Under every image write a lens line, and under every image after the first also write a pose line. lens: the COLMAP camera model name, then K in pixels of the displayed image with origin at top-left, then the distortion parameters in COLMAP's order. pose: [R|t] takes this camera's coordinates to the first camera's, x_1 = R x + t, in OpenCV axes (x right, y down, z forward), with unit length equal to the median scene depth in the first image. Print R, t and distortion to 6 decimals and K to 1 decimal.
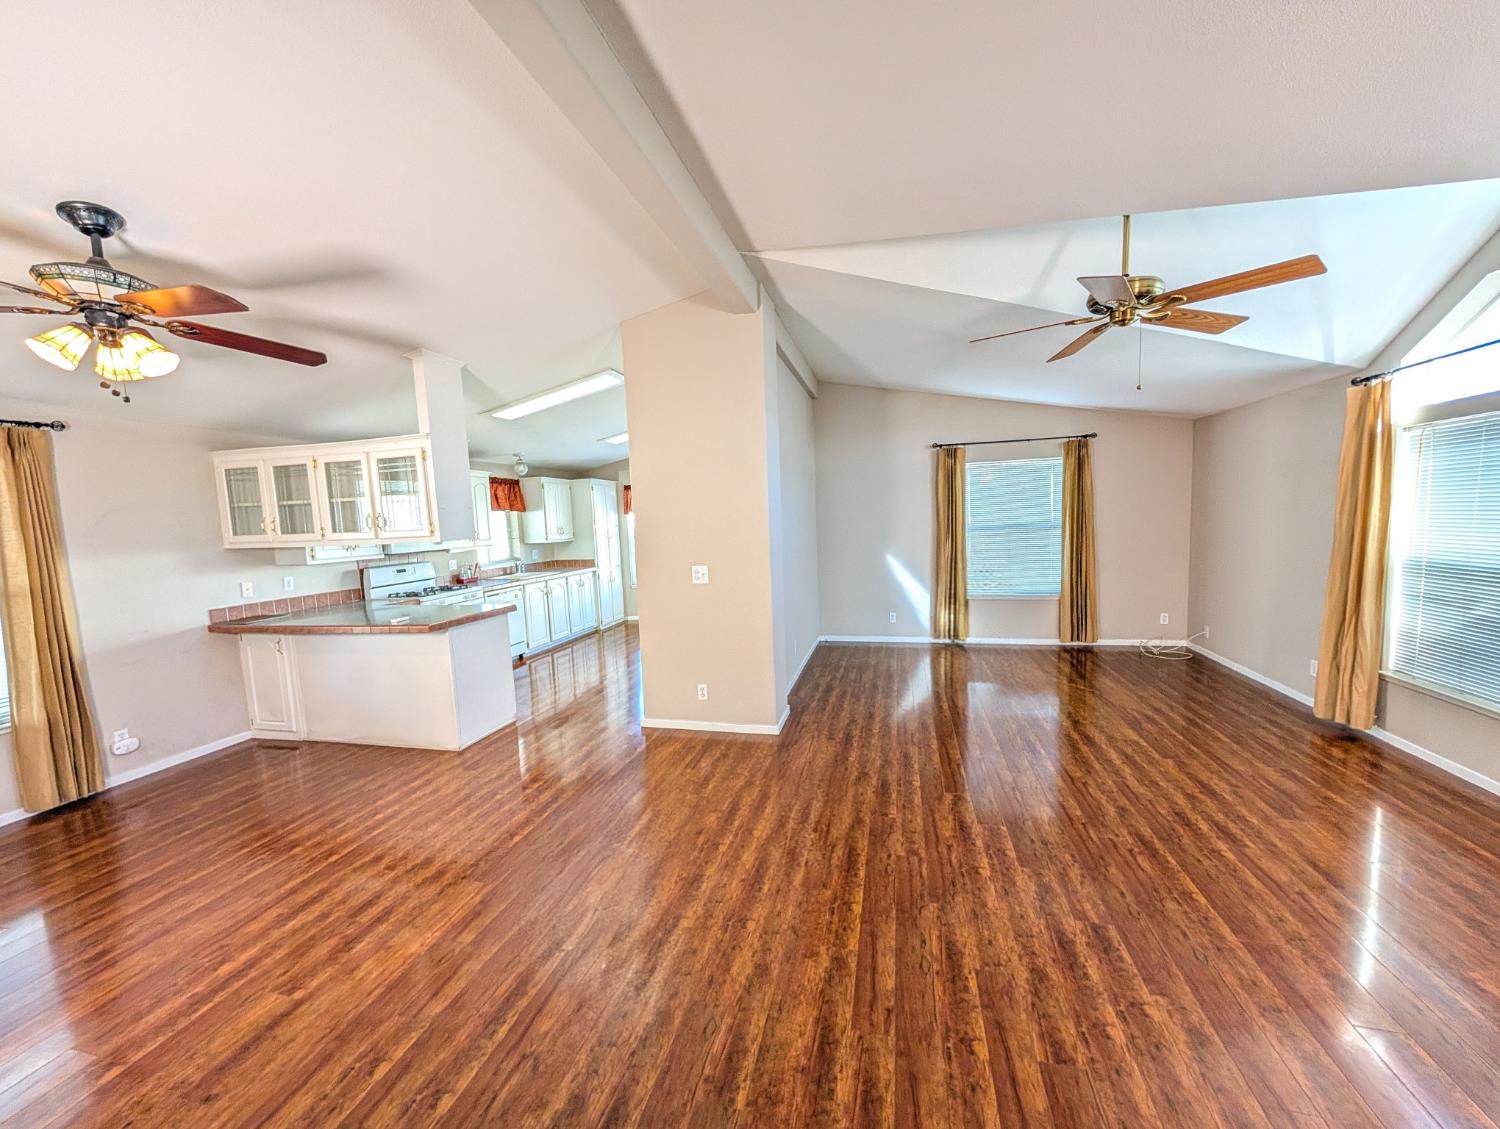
lens RADIAL K [[567.3, 0, 753.9], [0, 567.3, 570.8], [0, 0, 1]] dist [0.001677, 0.000489]
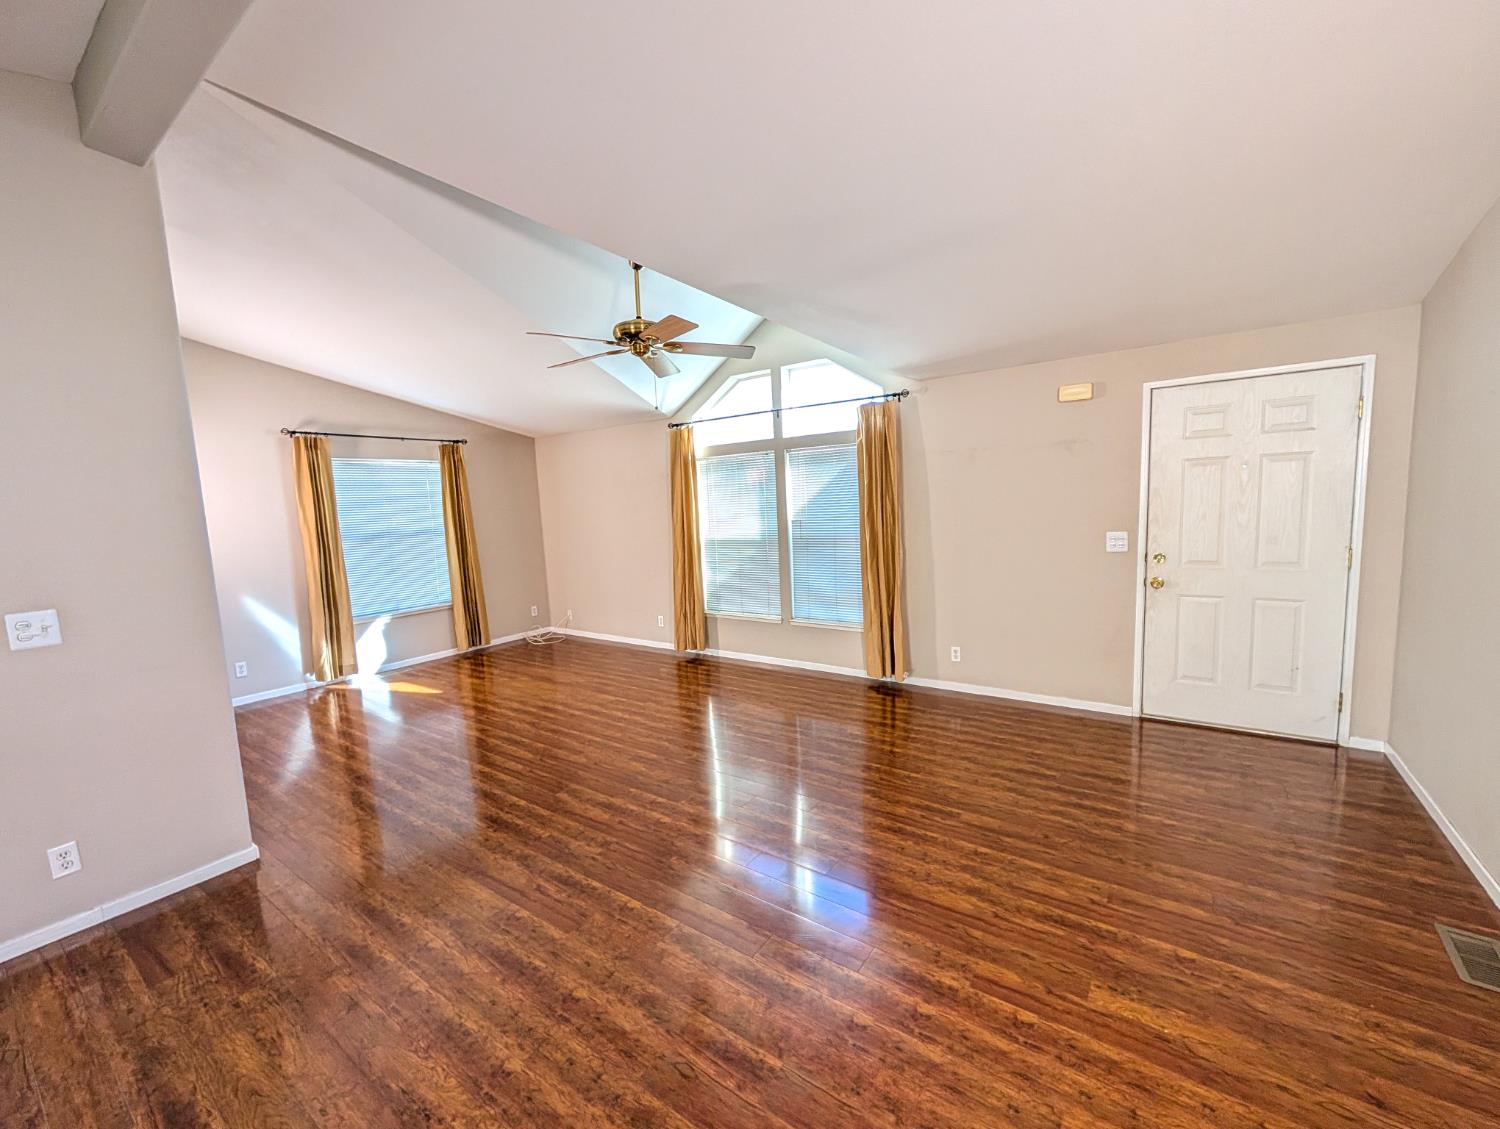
lens RADIAL K [[612.8, 0, 752.1], [0, 612.8, 567.5], [0, 0, 1]] dist [0.002830, -0.000510]
pose [[0.366299, -0.078722, 0.927161, -0.351411], [0.119971, 0.992094, 0.036838, 0.007826], [-0.922731, 0.097739, 0.372847, 0.197772]]
